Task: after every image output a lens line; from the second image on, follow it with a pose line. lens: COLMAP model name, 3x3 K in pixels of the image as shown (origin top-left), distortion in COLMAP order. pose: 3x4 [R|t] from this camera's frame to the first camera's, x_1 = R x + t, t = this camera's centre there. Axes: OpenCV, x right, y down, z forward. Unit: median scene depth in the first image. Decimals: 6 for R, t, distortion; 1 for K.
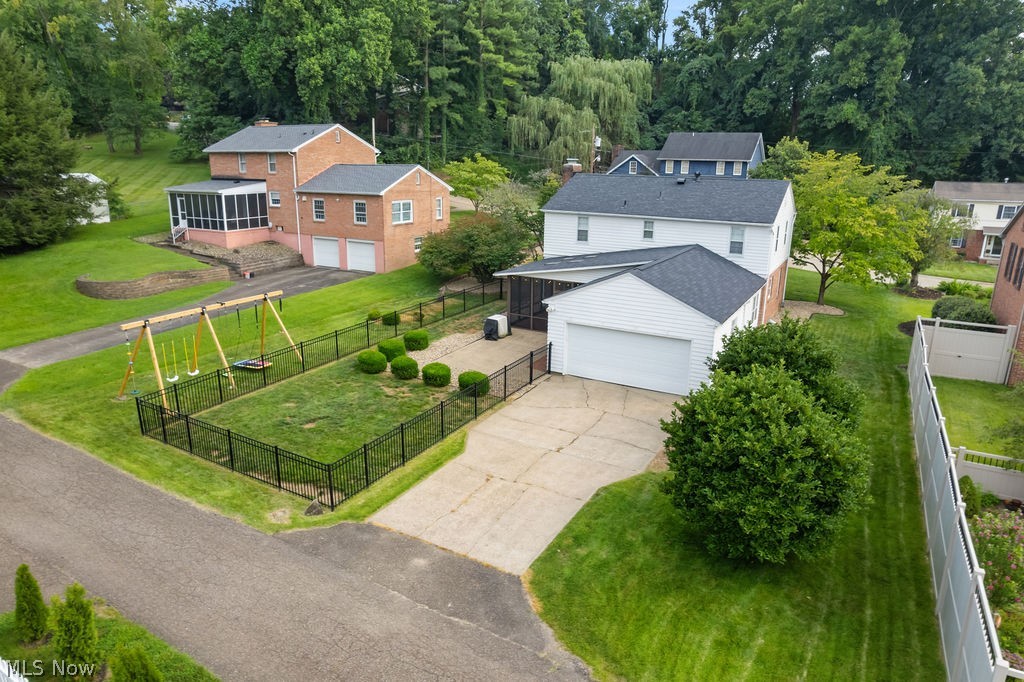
lens RADIAL K [[653.6, 0, 512.0], [0, 653.6, 341.0], [0, 0, 1]] dist [-0.072546, 0.063459]
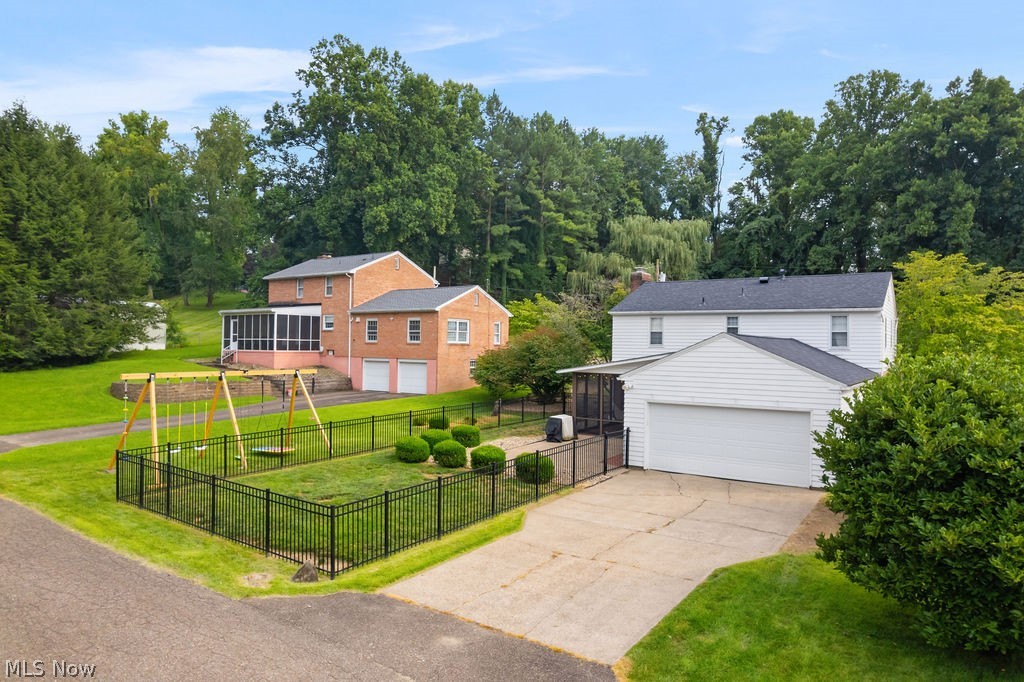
lens RADIAL K [[653.6, 0, 512.0], [0, 653.6, 341.0], [0, 0, 1]] dist [-0.072546, 0.063459]
pose [[0.996243, -0.000398, -0.086597, -0.009108], [-0.024087, 0.959256, -0.281508, 0.078308], [0.083181, 0.282536, 0.955643, 0.105673]]
